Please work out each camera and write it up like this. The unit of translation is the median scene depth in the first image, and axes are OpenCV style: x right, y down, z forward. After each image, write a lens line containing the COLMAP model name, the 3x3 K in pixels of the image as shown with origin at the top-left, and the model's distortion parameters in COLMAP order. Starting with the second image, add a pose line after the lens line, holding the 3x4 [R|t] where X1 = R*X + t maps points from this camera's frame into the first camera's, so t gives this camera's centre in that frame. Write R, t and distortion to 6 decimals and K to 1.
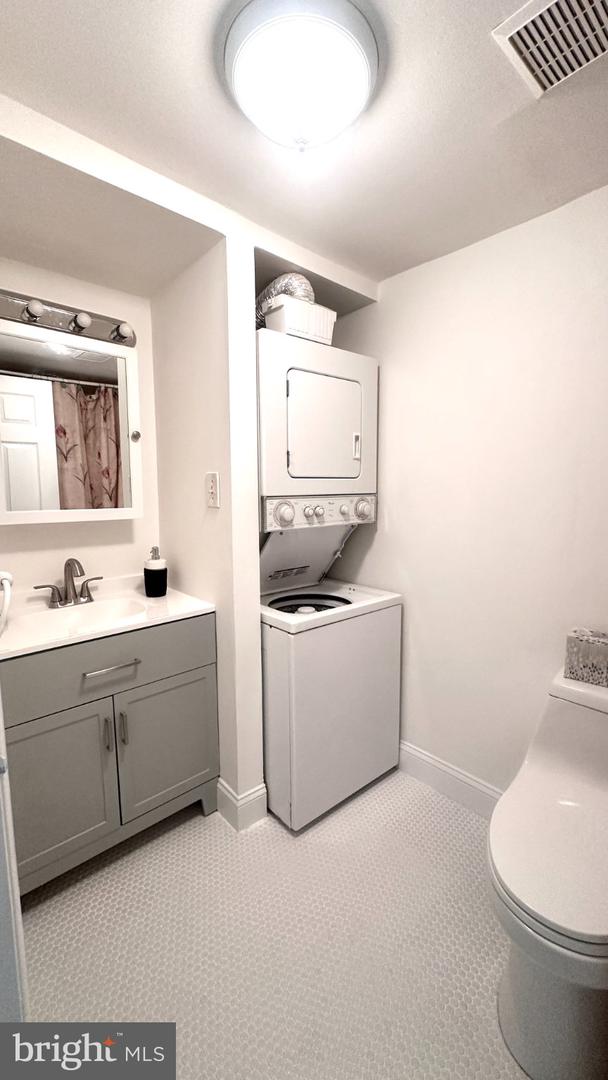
lens RADIAL K [[433.7, 0, 302.0], [0, 433.7, 538.8], [0, 0, 1]] dist [-0.011221, 0.002553]
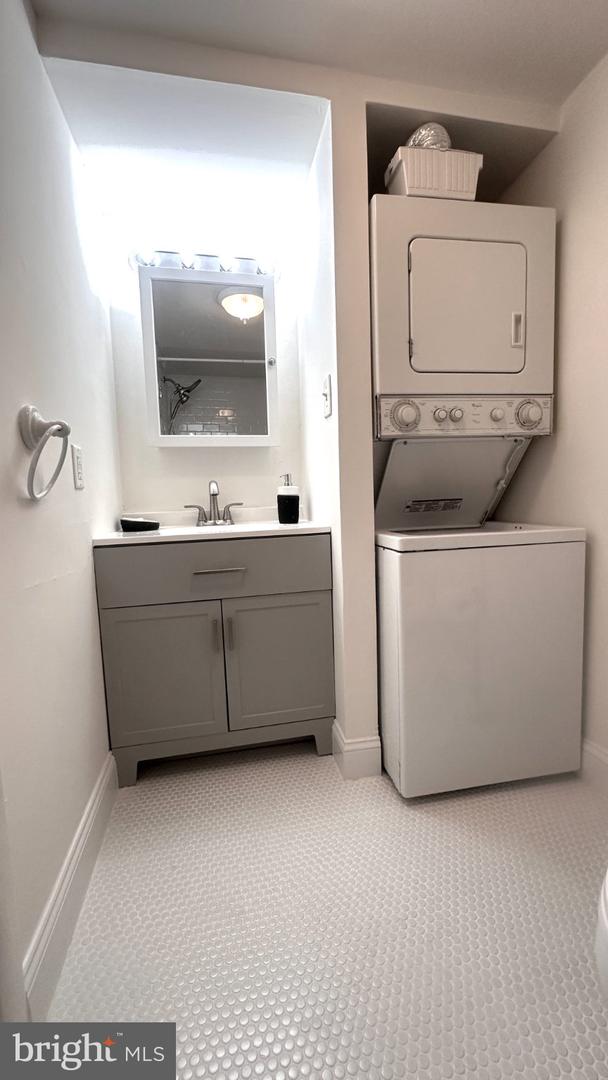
lens RADIAL K [[433.7, 0, 299.6], [0, 433.7, 540.3], [0, 0, 1]] dist [-0.011221, 0.002553]
pose [[0.860322, 0.027322, -0.509019, 0.205806], [-0.030259, 0.999539, 0.002509, 0.178075], [0.508853, 0.013244, 0.860752, 0.170604]]
